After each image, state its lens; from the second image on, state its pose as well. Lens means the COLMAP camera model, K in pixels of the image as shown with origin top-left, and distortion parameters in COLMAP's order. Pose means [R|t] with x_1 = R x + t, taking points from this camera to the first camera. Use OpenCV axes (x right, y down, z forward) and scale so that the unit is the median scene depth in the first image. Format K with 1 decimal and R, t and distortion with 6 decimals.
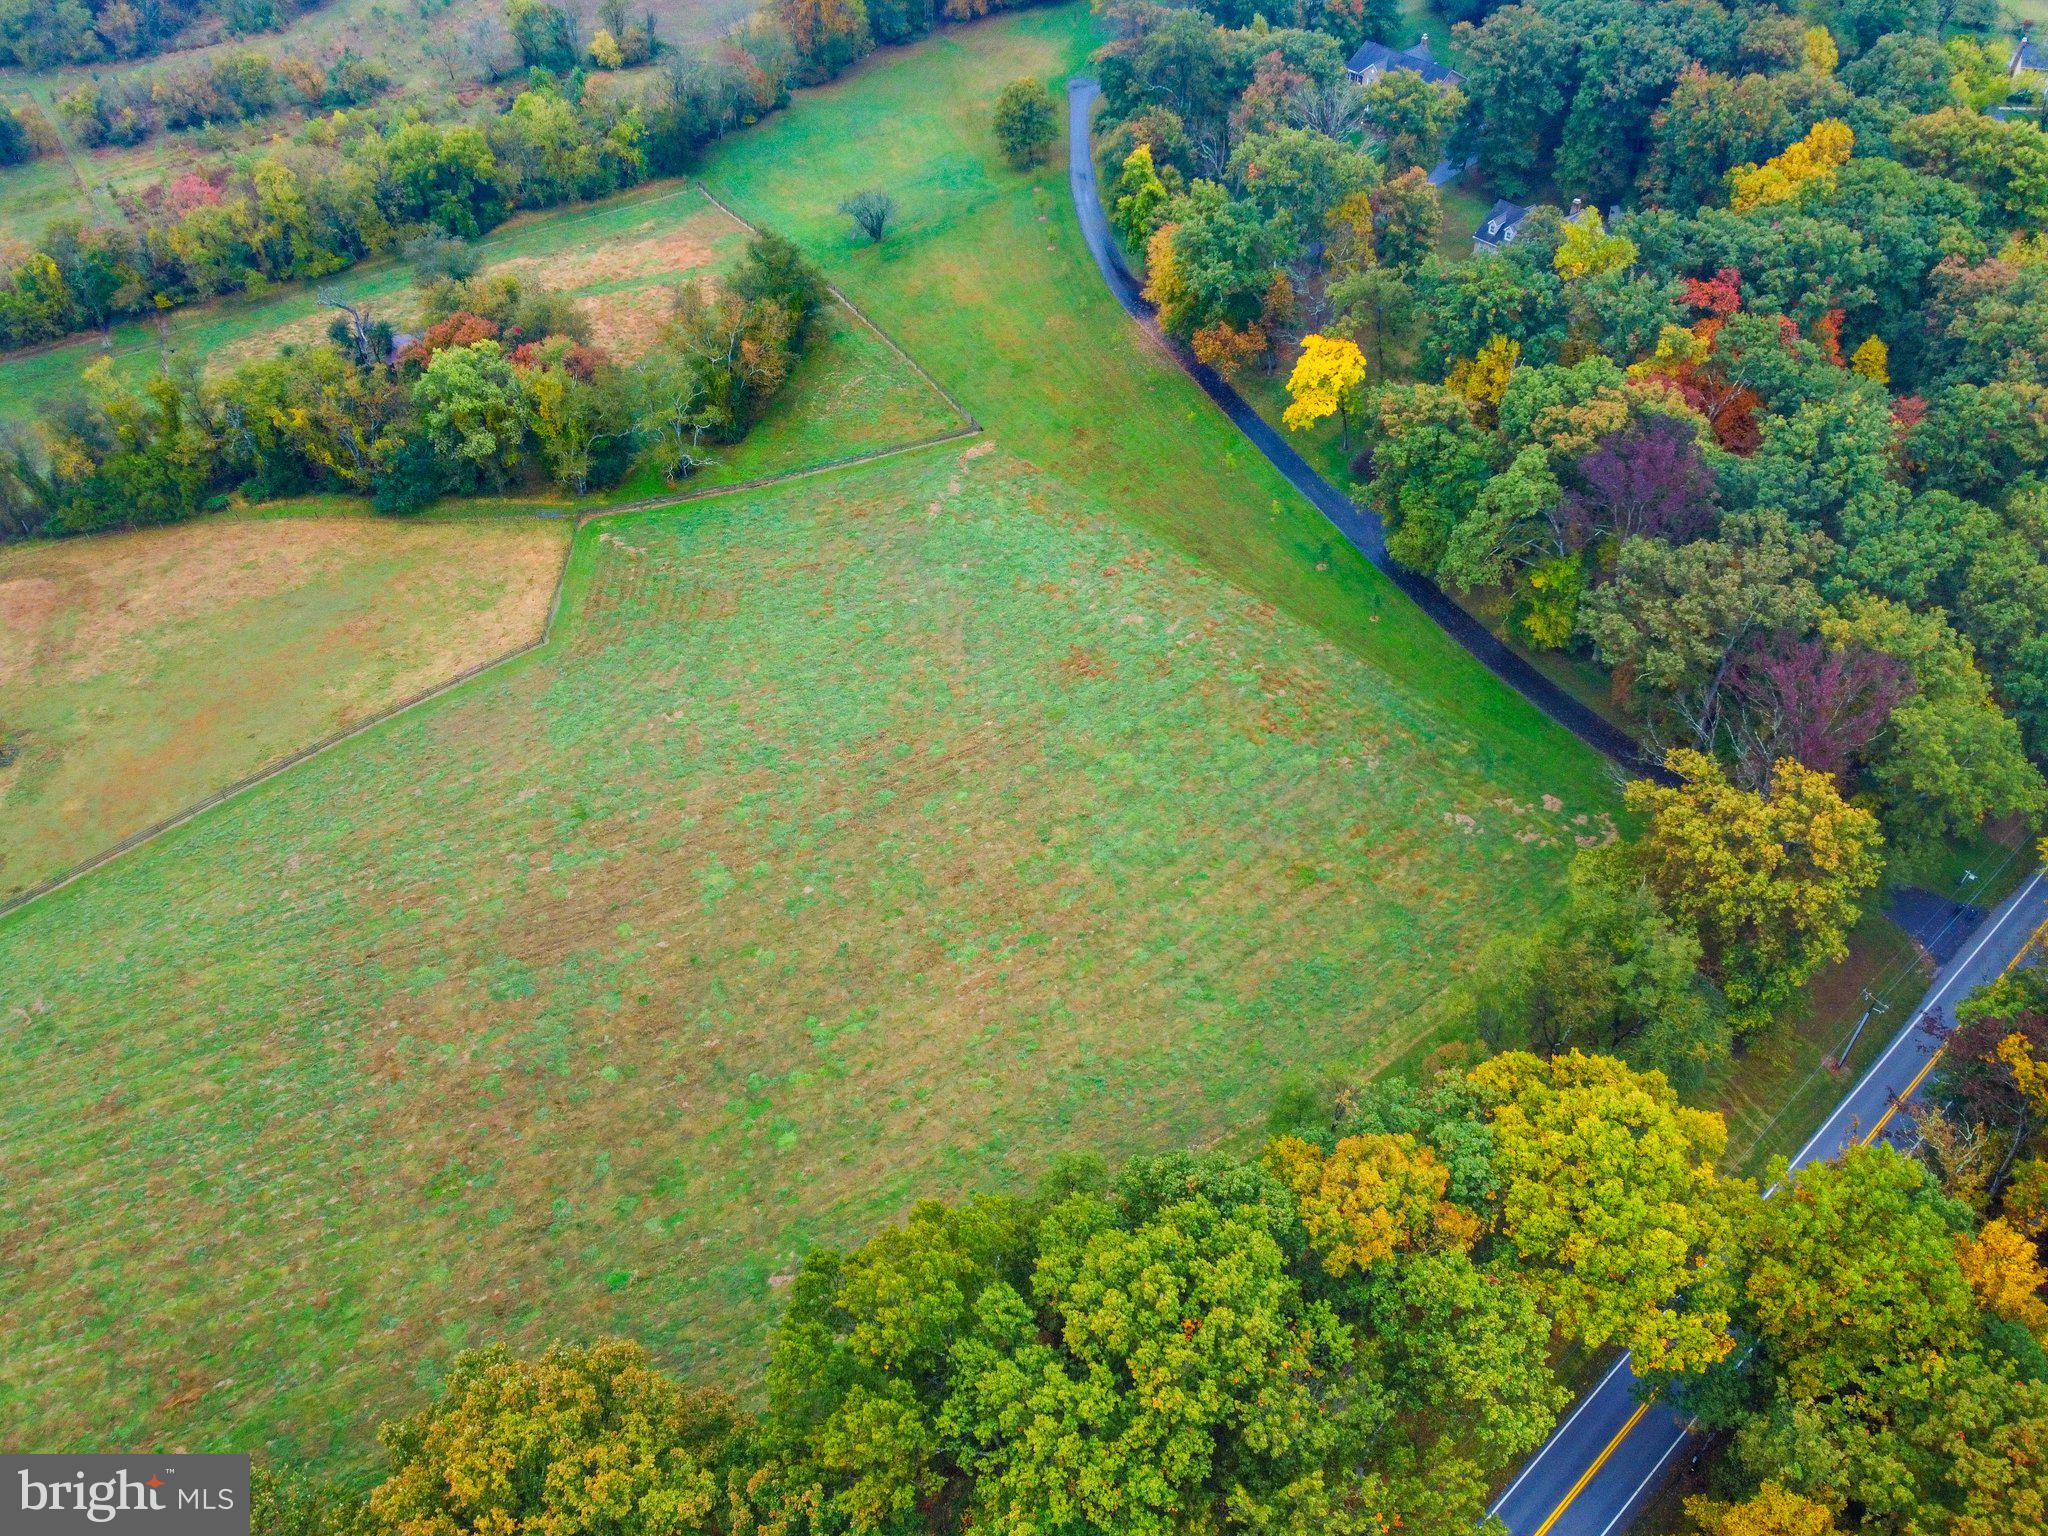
lens RADIAL K [[1554.7, 0, 1032.8], [0, 1554.7, 765.7], [0, 0, 1]] dist [-0.001826, -0.006197]
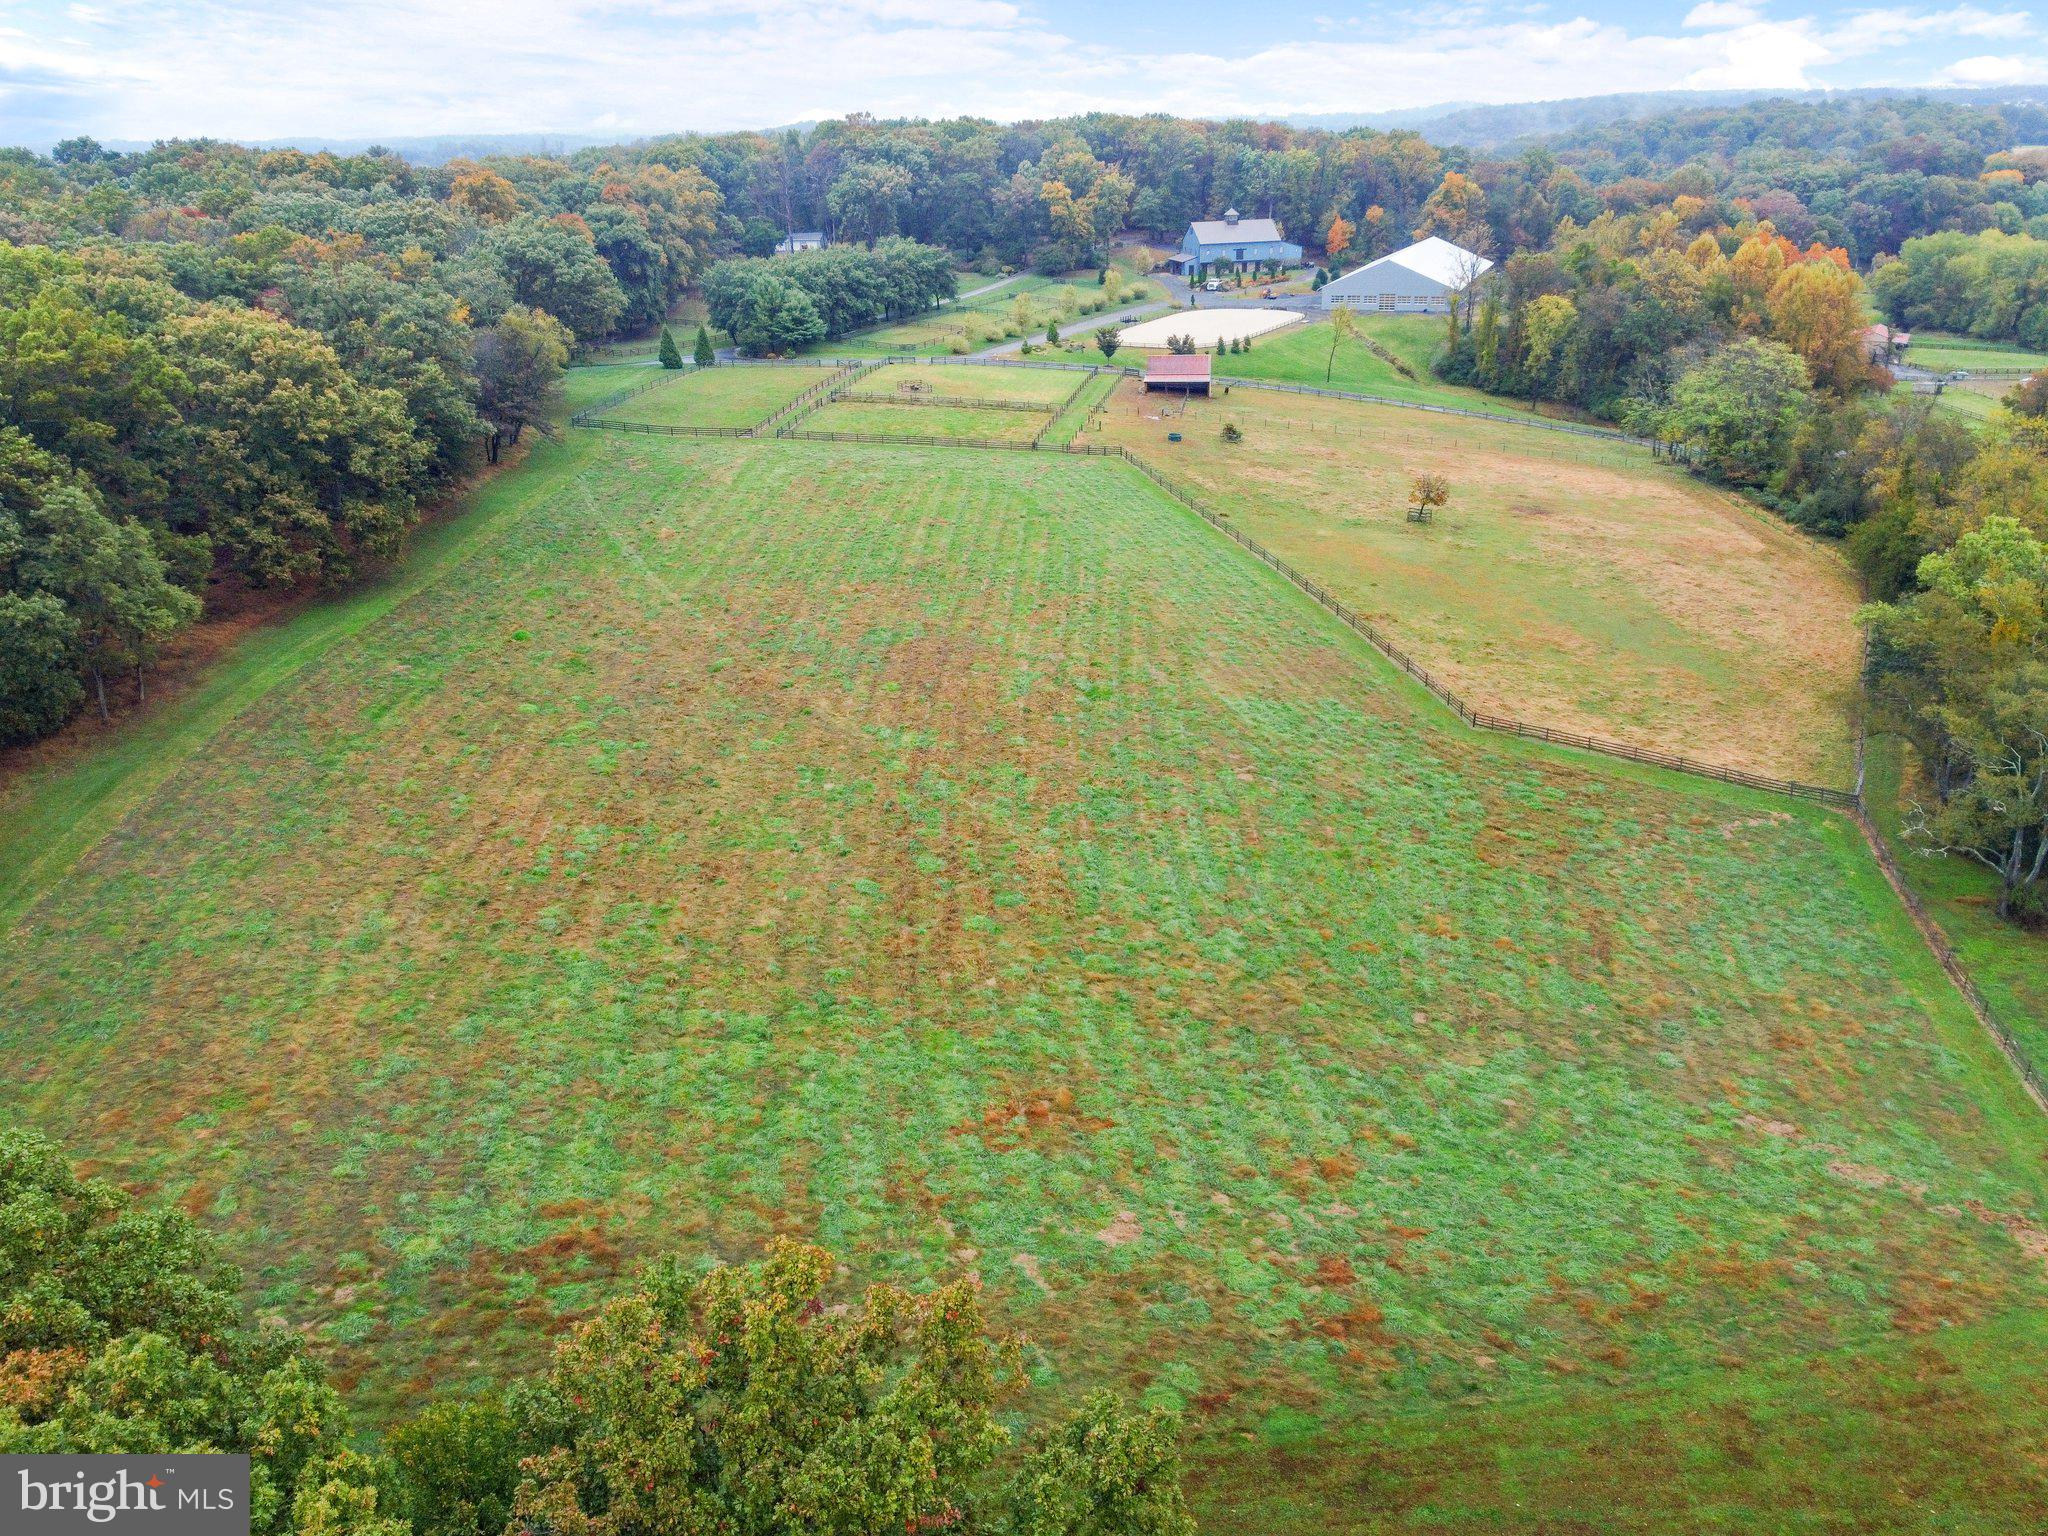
lens RADIAL K [[1554.7, 0, 1026.2], [0, 1554.7, 760.2], [0, 0, 1]] dist [-0.001826, -0.006197]
pose [[-0.492039, 0.371911, -0.787134, 0.345703], [-0.593382, 0.518322, 0.615825, -0.389554], [0.637021, 0.770081, -0.034349, 0.930673]]
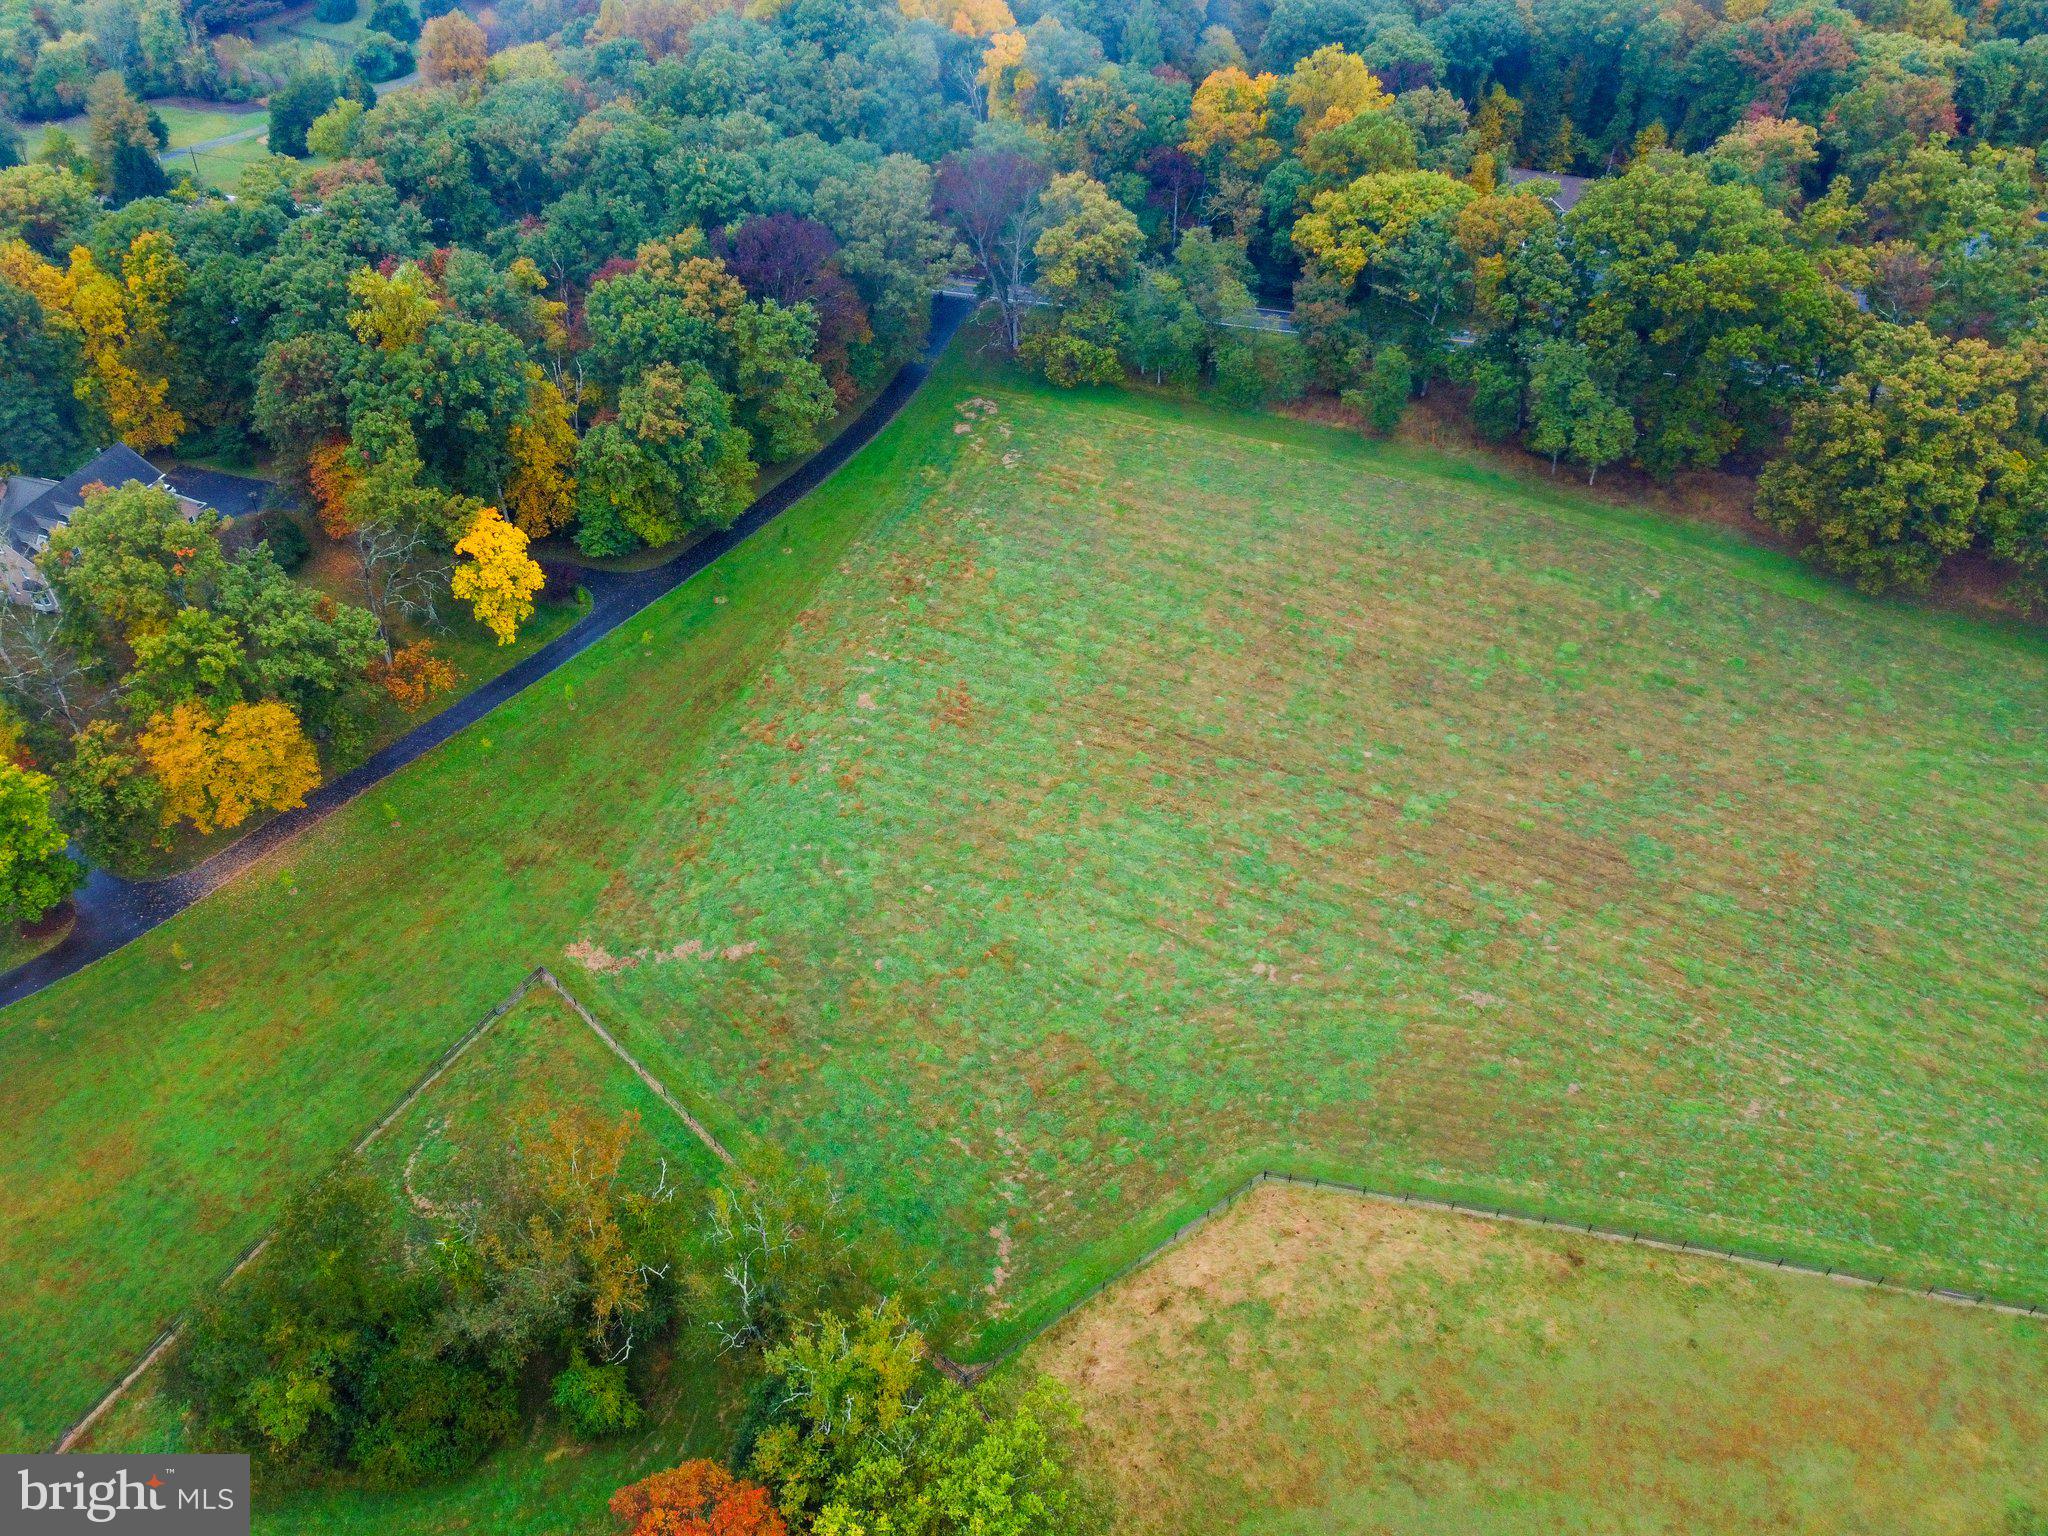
lens RADIAL K [[1554.7, 0, 1030.8], [0, 1554.7, 771.6], [0, 0, 1]] dist [-0.001826, -0.006197]
pose [[-0.503138, -0.568275, 0.651088, -0.620597], [0.618055, 0.289971, 0.730702, -0.709921], [-0.604036, 0.770052, 0.205330, 0.804168]]
